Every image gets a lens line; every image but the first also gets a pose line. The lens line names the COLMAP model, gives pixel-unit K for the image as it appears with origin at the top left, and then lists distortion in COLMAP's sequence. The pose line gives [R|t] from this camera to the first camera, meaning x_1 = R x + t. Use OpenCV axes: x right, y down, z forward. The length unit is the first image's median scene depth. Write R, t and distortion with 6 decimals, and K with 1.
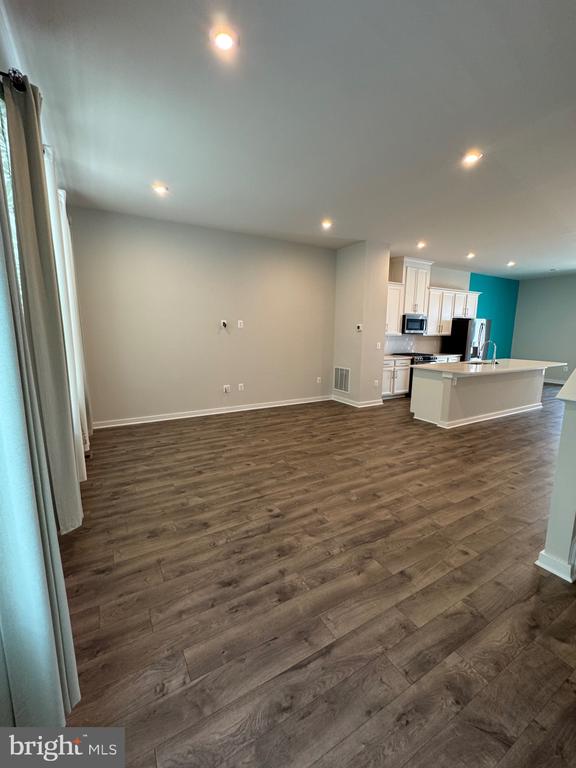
lens RADIAL K [[310.2, 0, 288.0], [0, 310.2, 384.0], [0, 0, 1]] dist [0.001574, 0.000089]
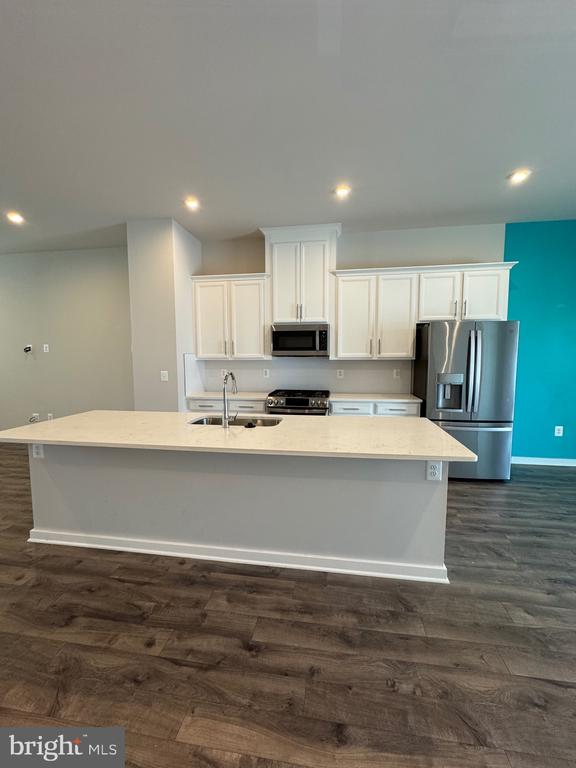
lens RADIAL K [[324.7, 0, 288.0], [0, 324.7, 384.0], [0, 0, 1]] dist [-0.002821, -0.000293]
pose [[0.786612, 0.039953, -0.616154, 0.742910], [-0.091003, 0.994508, -0.051693, -0.078983], [0.610705, 0.096734, 0.785928, 0.522109]]
